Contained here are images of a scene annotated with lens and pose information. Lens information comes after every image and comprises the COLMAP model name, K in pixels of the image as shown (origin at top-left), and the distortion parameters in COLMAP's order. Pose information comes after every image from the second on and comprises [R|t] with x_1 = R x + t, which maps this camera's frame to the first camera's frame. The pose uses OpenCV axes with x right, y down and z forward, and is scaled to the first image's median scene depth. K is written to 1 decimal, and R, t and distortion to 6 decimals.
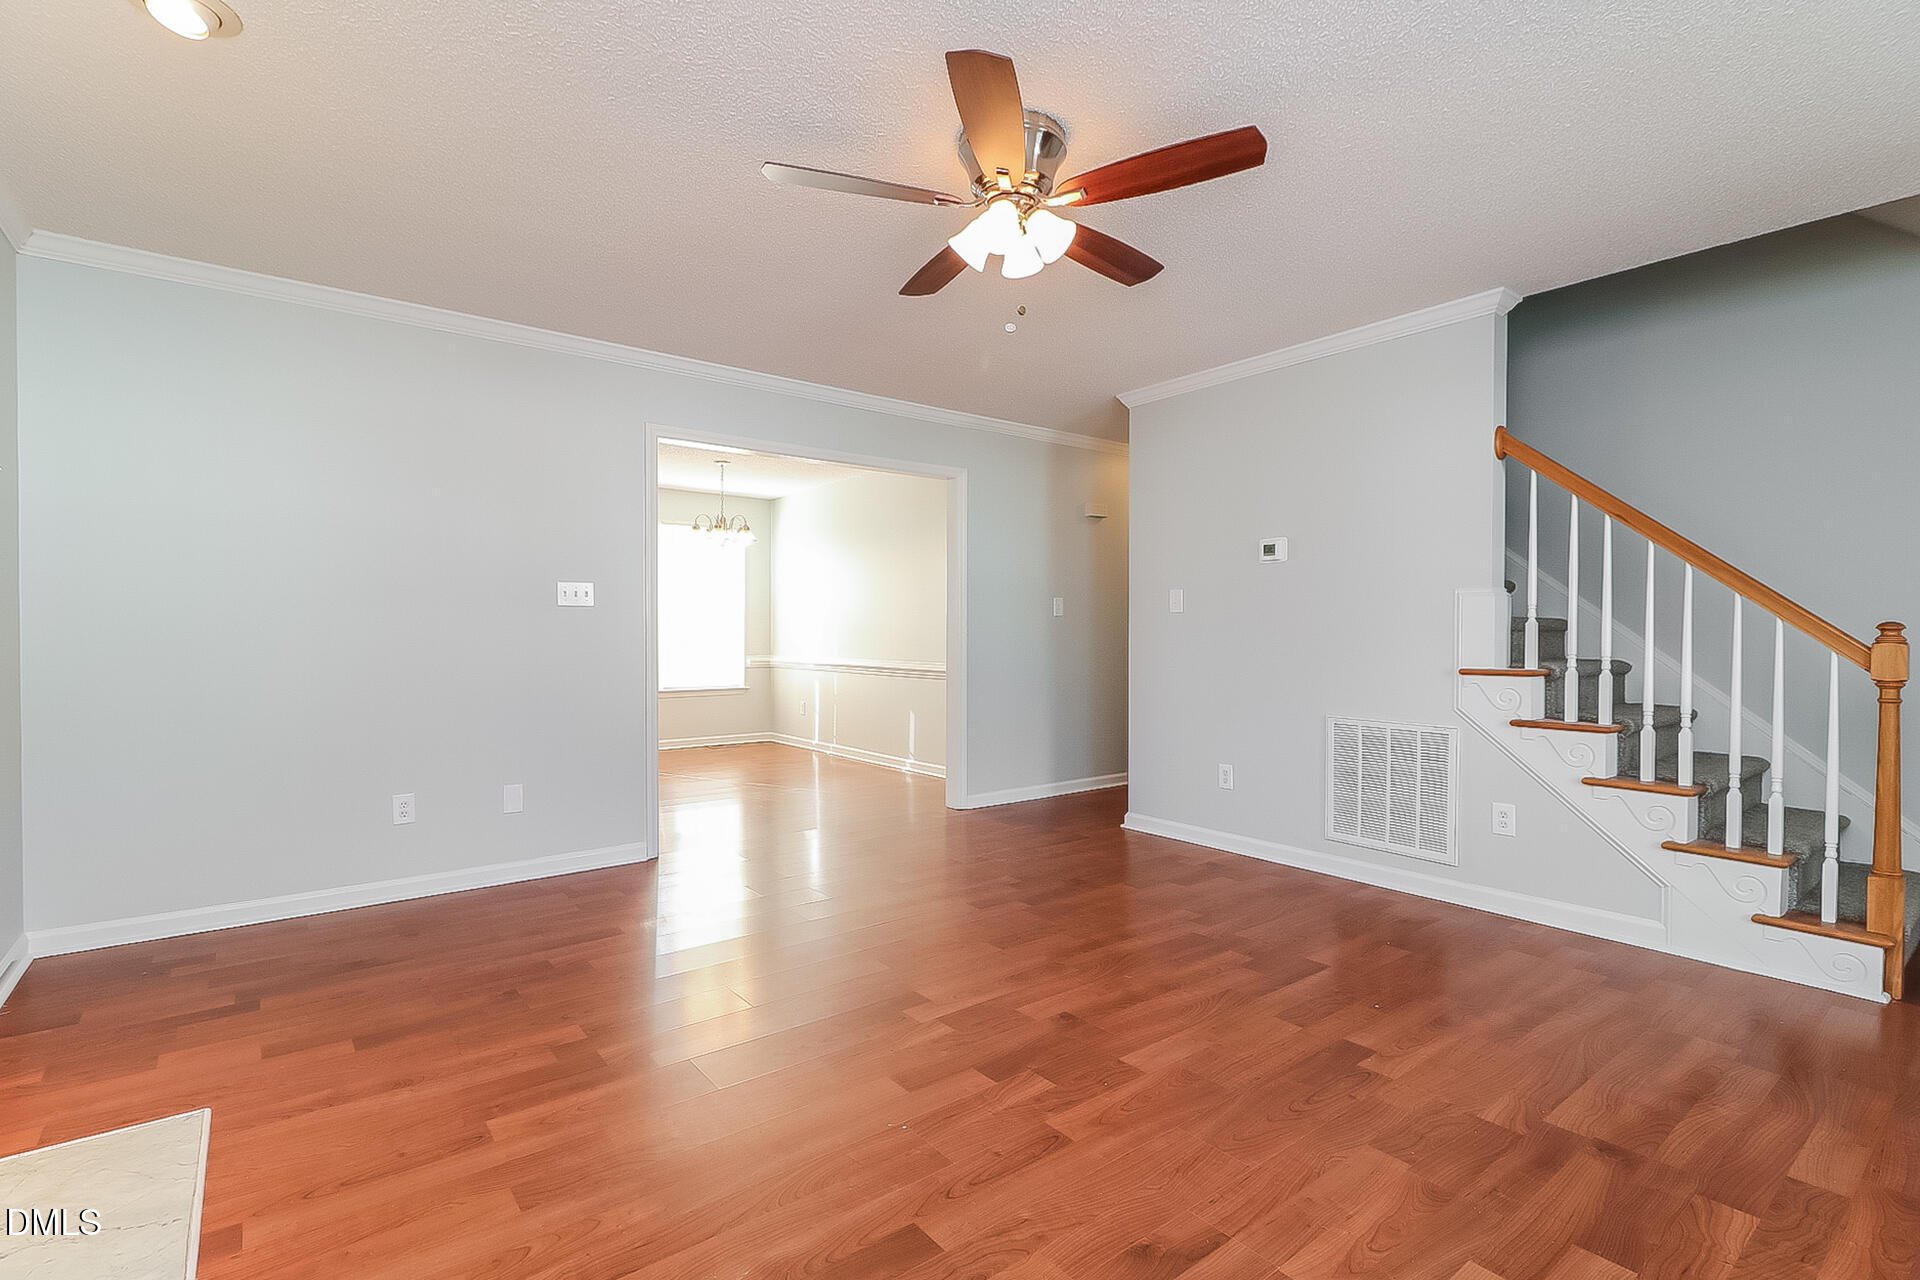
lens RADIAL K [[888.3, 0, 948.2], [0, 888.3, 632.6], [0, 0, 1]] dist [0.005725, -0.008924]
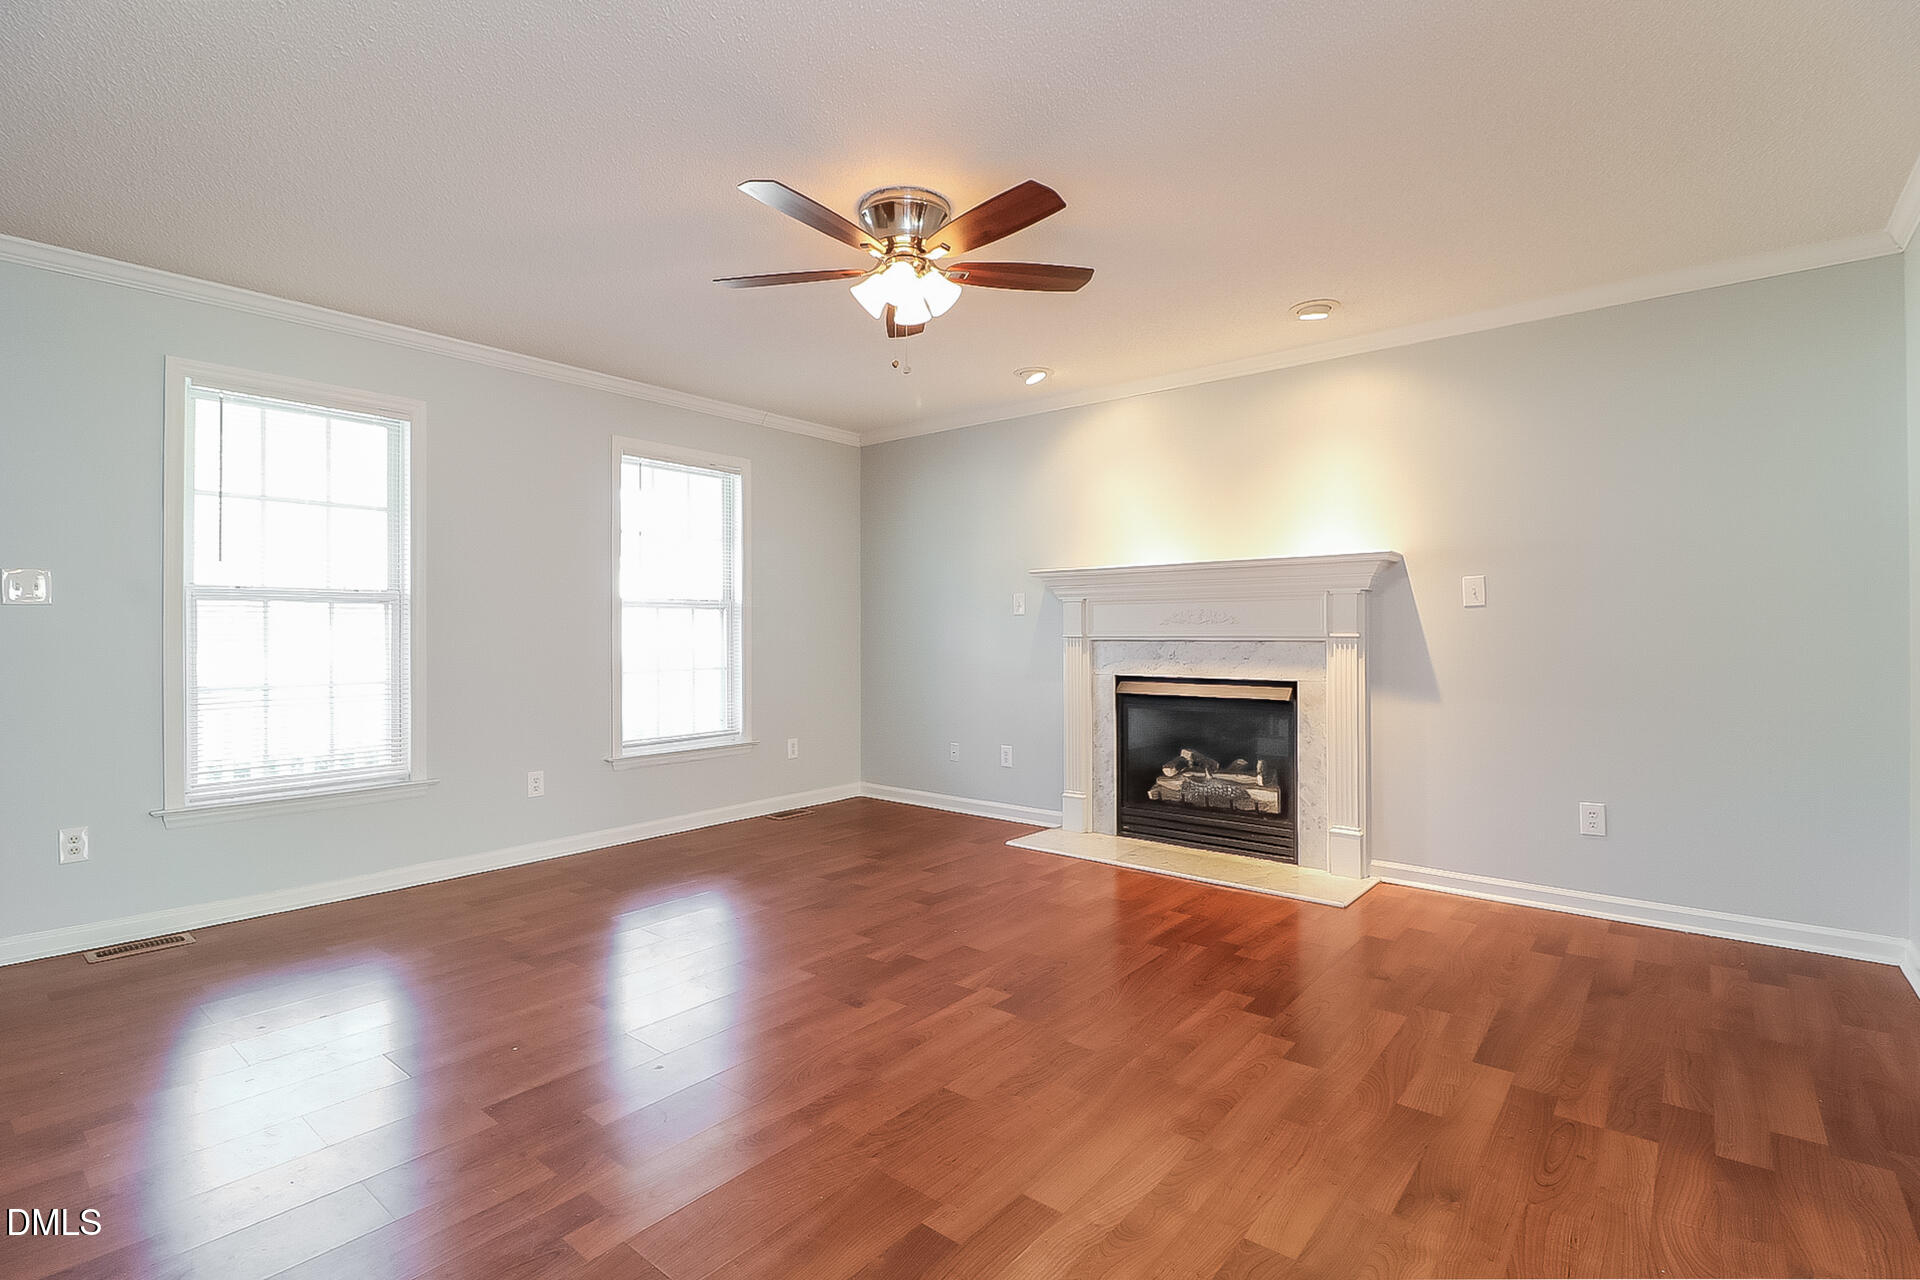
lens RADIAL K [[888.3, 0, 941.5], [0, 888.3, 632.6], [0, 0, 1]] dist [0.005725, -0.008924]
pose [[-0.977245, 0.000053, -0.212112, 0.197751], [-0.000255, 0.999999, 0.001427, -0.003392], [0.212111, 0.001448, -0.977244, 1.571656]]
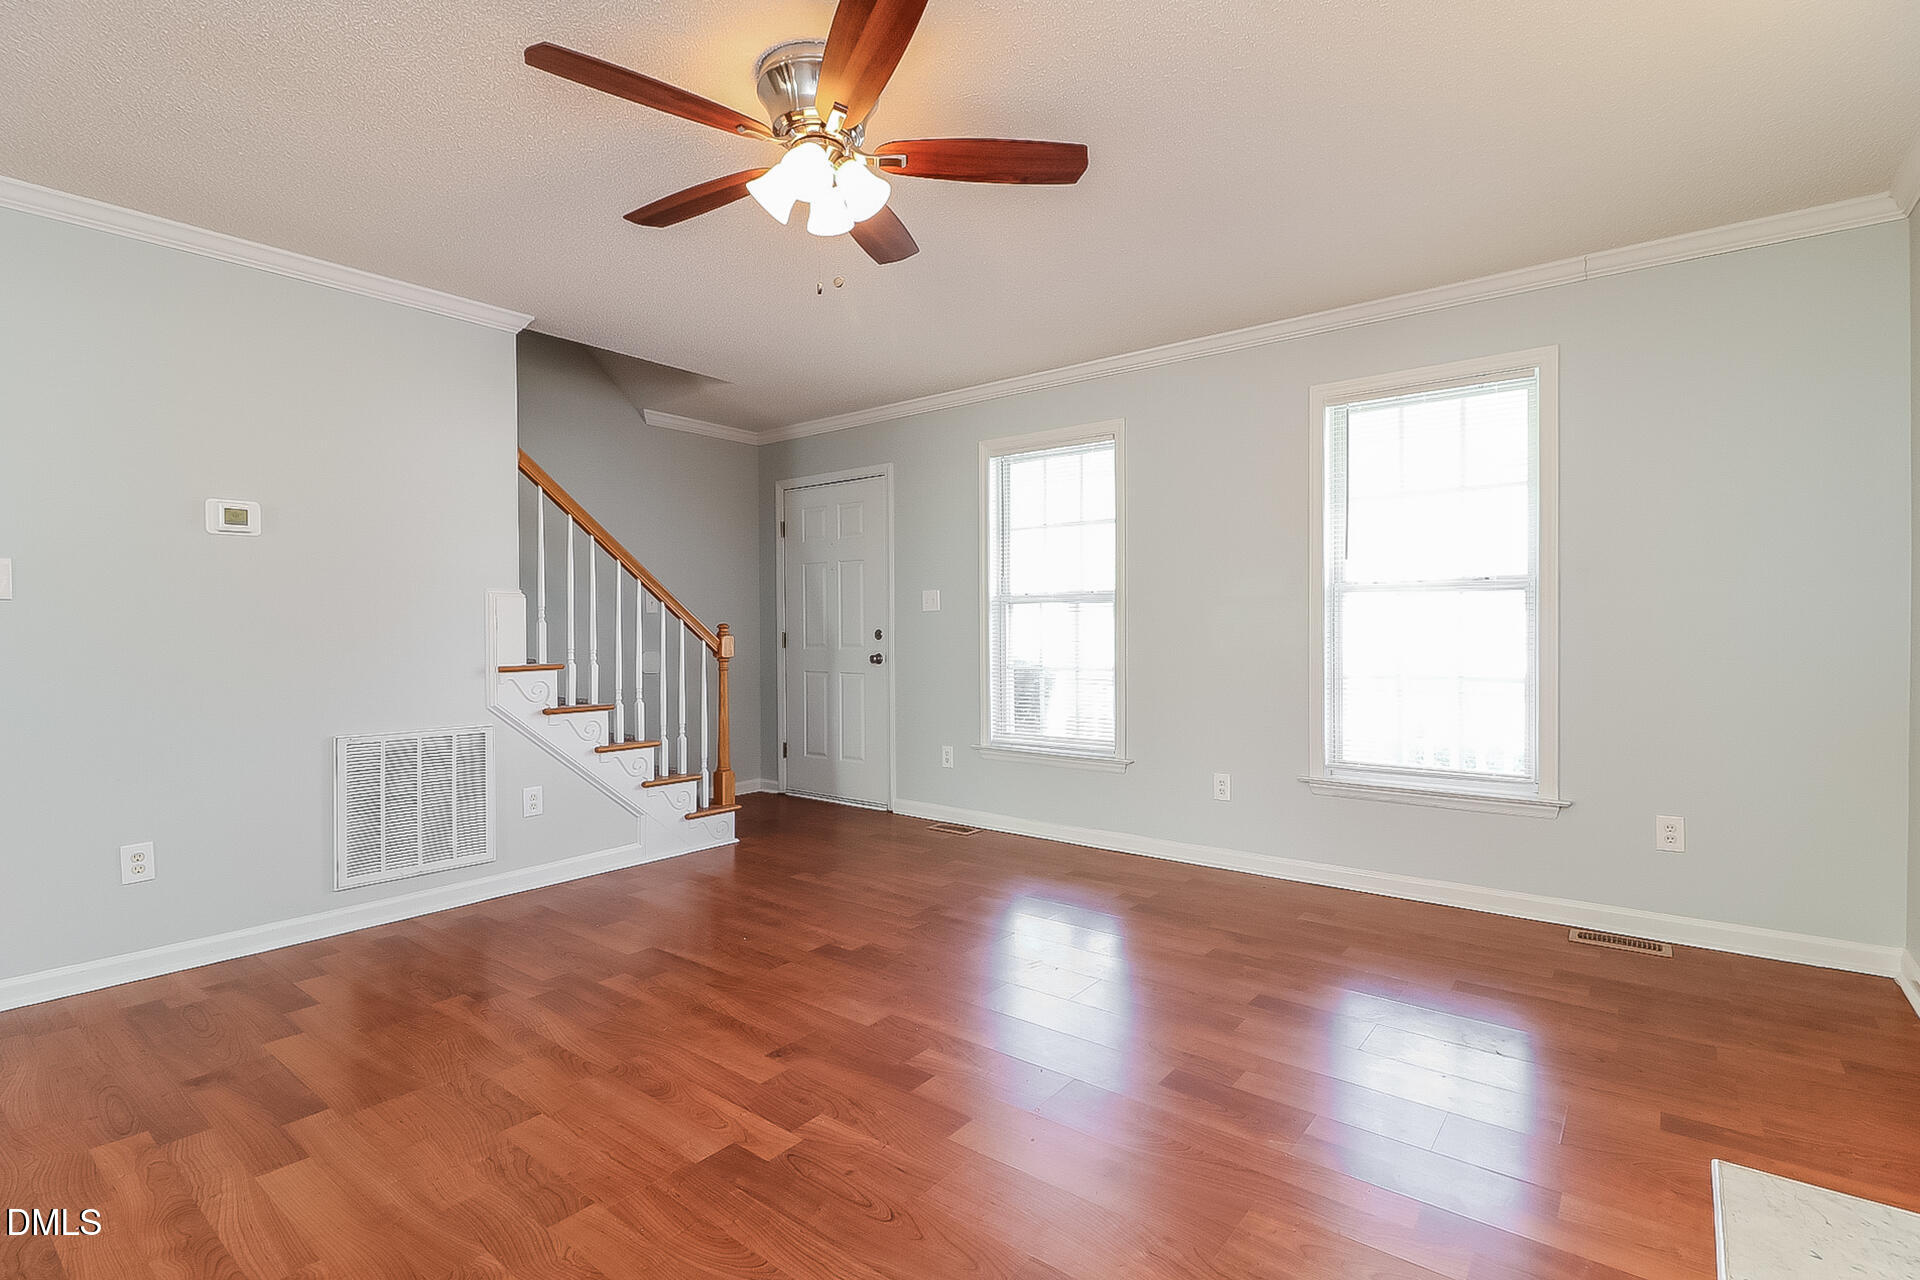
lens RADIAL K [[888.3, 0, 982.1], [0, 888.3, 639.5], [0, 0, 1]] dist [0.005725, -0.008924]
pose [[-0.260076, -0.012858, 0.965503, -0.614116], [0.005780, 0.999873, 0.014872, -0.003948], [-0.965571, 0.009449, -0.259968, 0.794902]]
